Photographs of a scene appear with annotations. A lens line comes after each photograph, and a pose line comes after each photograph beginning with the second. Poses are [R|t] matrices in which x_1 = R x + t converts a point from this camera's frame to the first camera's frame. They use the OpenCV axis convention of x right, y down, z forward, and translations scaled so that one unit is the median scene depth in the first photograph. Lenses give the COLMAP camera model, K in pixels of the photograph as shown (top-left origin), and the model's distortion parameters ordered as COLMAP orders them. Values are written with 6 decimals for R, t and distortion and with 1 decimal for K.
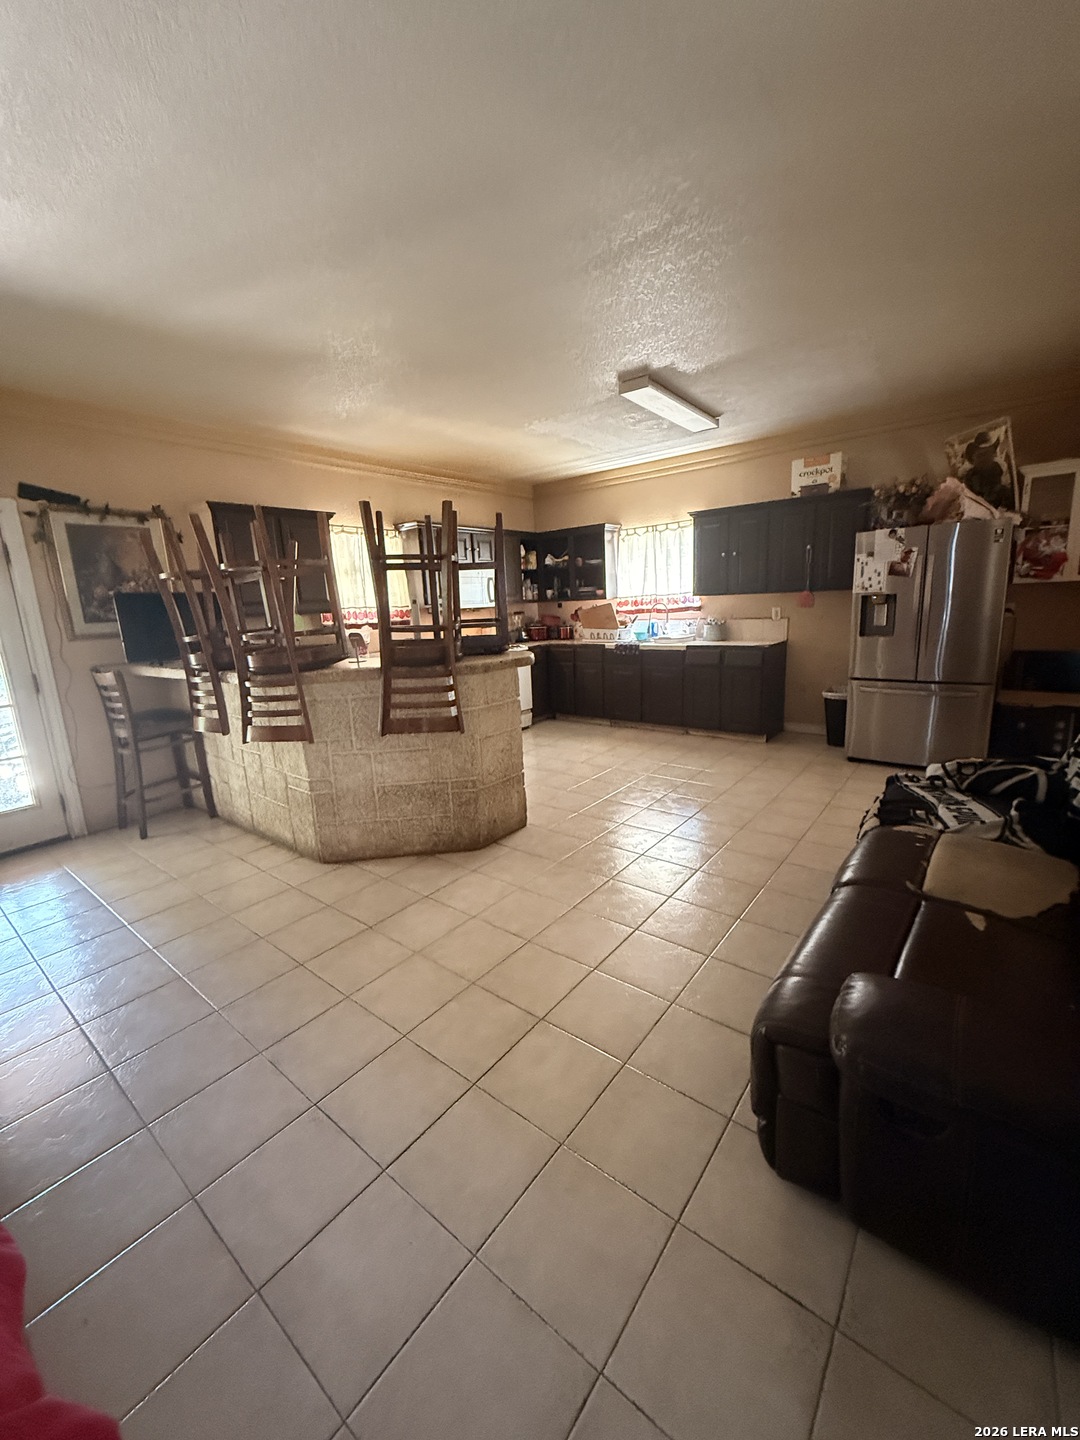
lens RADIAL K [[574.7, 0, 540.7], [0, 574.7, 721.9], [0, 0, 1]] dist [0.000240, 0.000105]
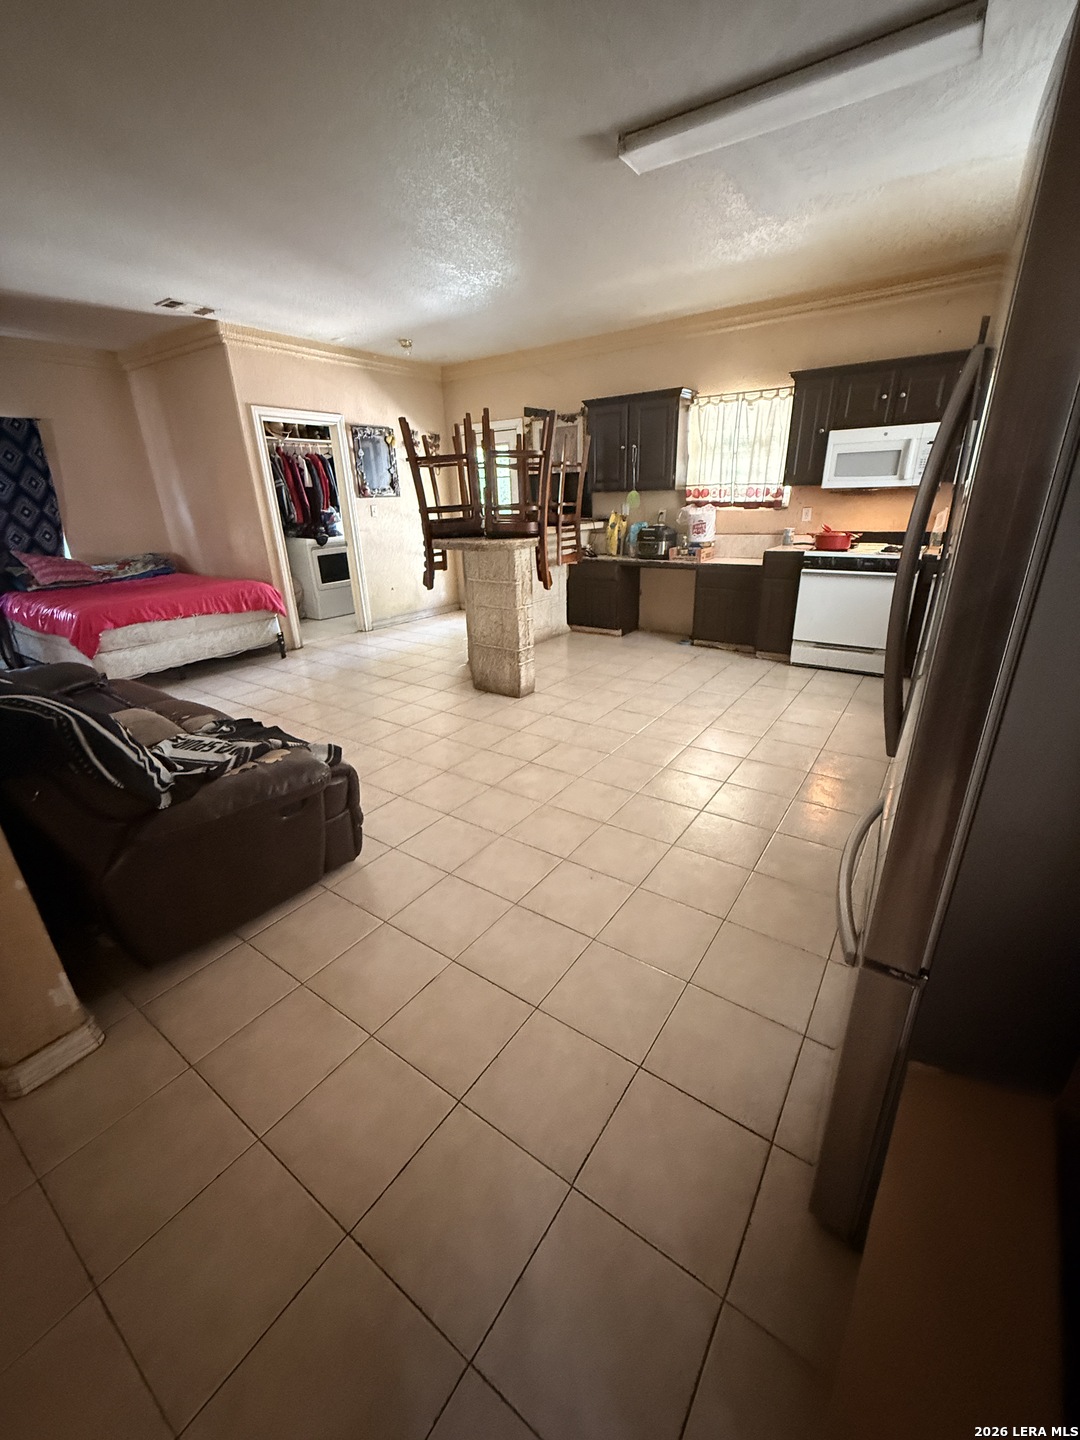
lens RADIAL K [[574.7, 0, 540.0], [0, 574.7, 720.8], [0, 0, 1]] dist [0.000240, 0.000105]
pose [[0.056151, 0.409199, -0.910716, 0.842225], [-0.182205, 0.901037, 0.393616, -0.191651], [0.981656, 0.143835, 0.125152, 0.734644]]
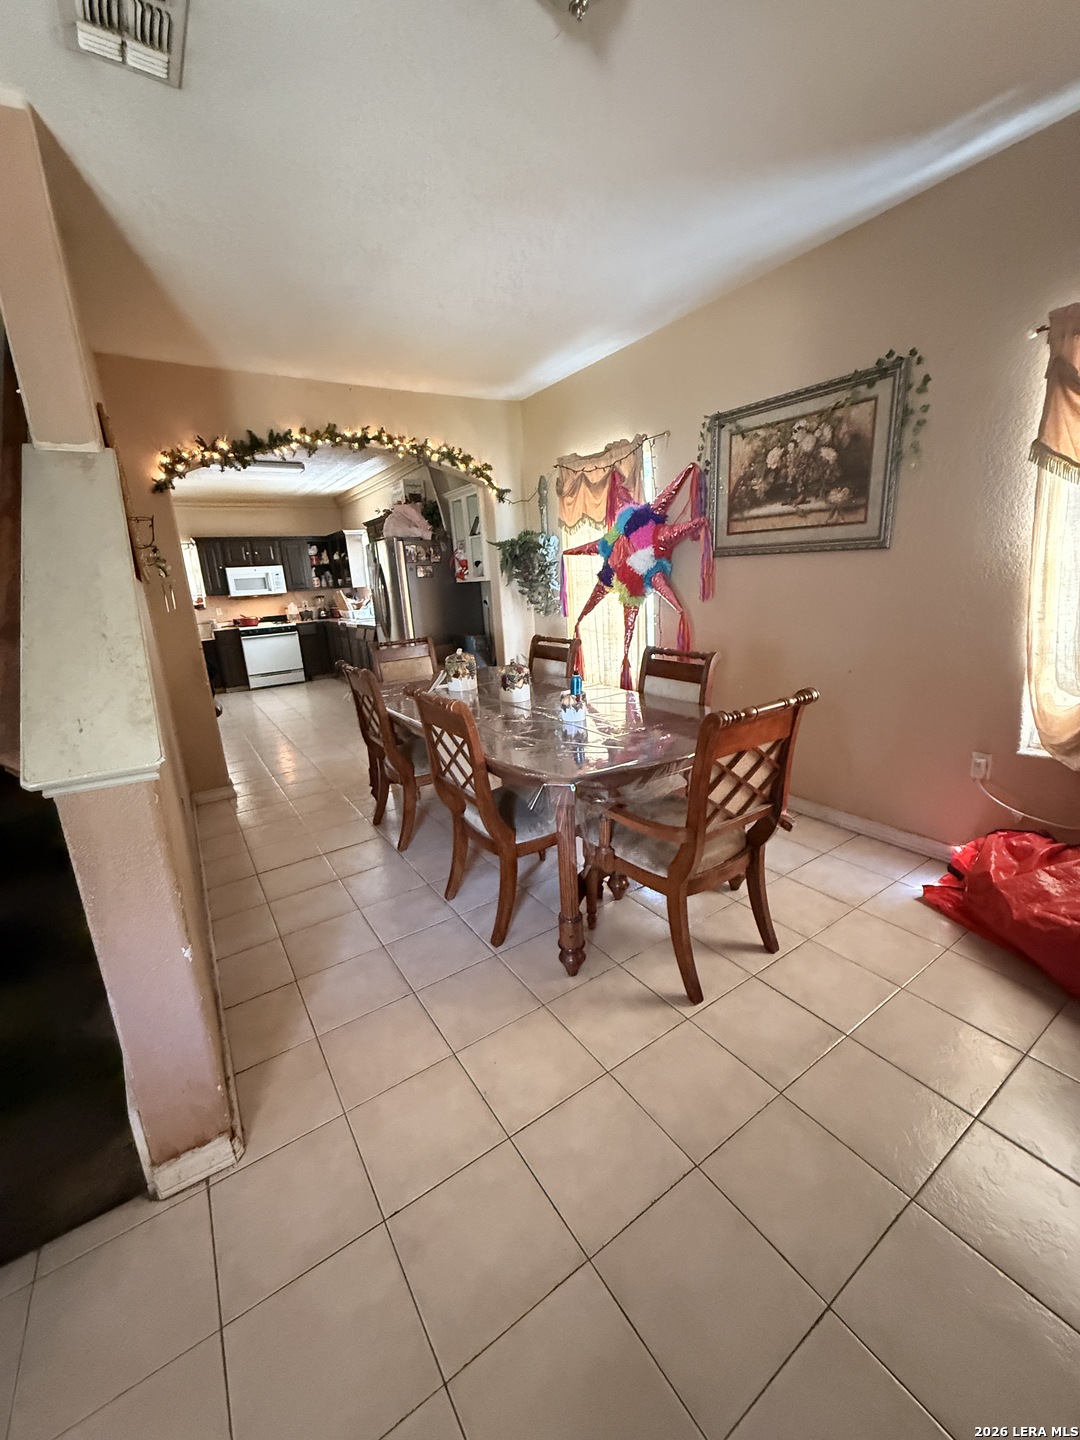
lens RADIAL K [[574.7, 0, 538.4], [0, 574.7, 721.4], [0, 0, 1]] dist [0.000240, 0.000105]
pose [[0.947842, 0.067044, -0.311609, 1.343541], [-0.049219, 0.996688, 0.064729, -0.018824], [0.314917, -0.046016, 0.948003, -0.181751]]
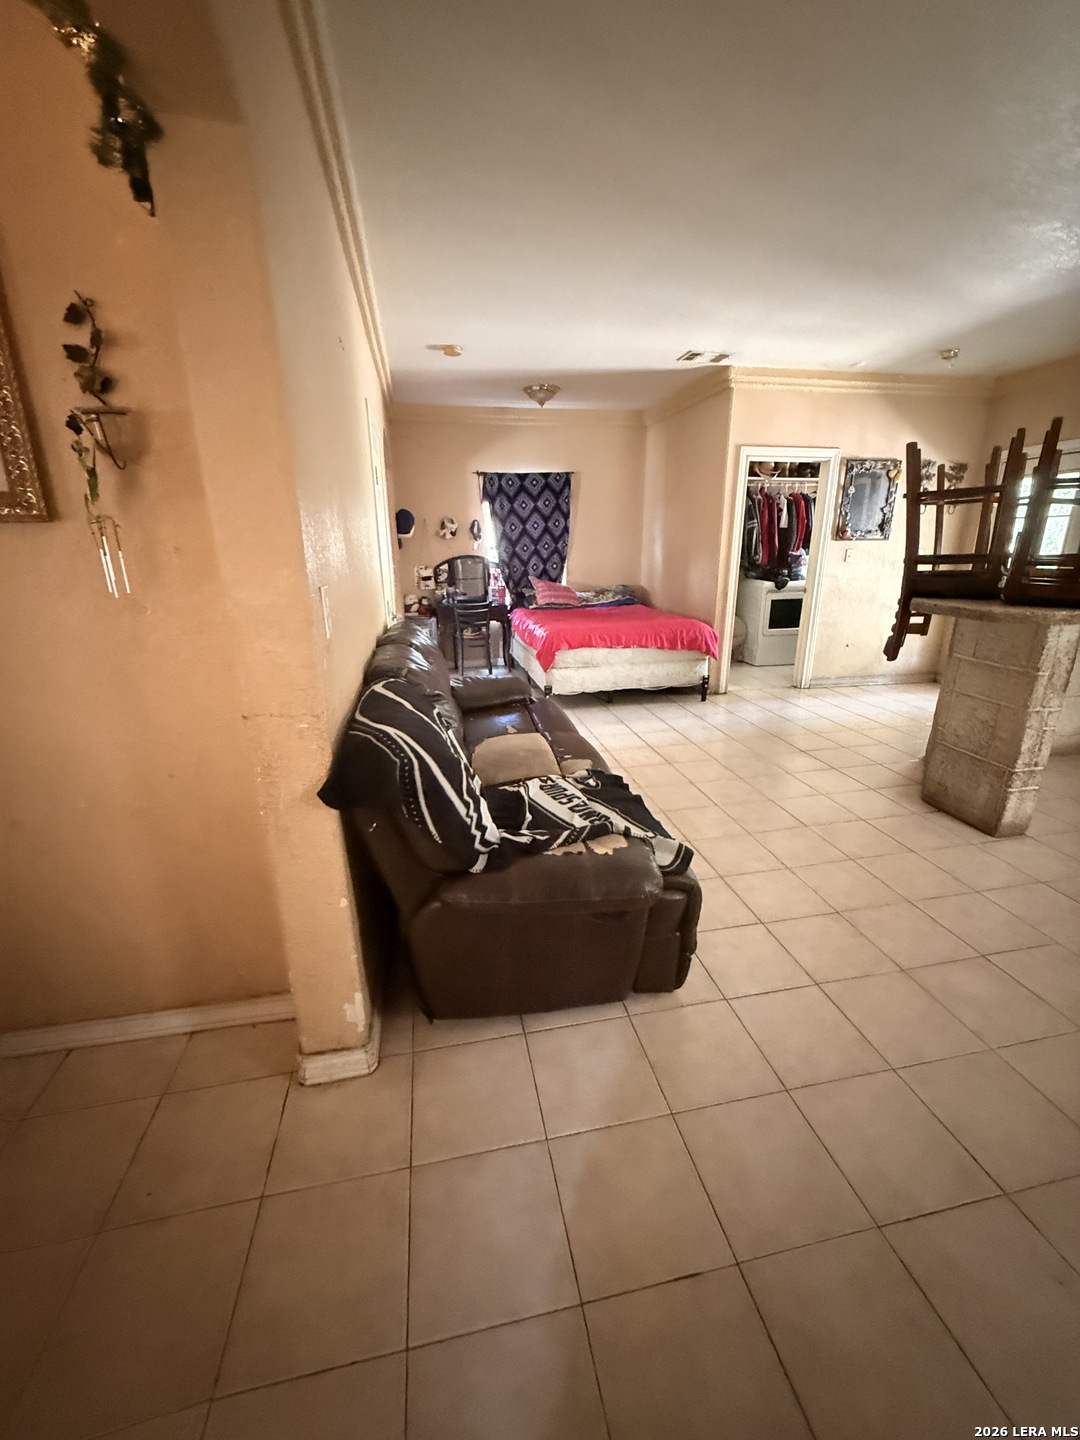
lens RADIAL K [[574.7, 0, 537.0], [0, 574.7, 719.5], [0, 0, 1]] dist [0.000240, 0.000105]
pose [[-0.649112, 0.274943, -0.709267, 0.712246], [-0.119072, 0.884178, 0.451720, -0.190143], [0.751315, 0.377671, -0.541193, 0.729545]]
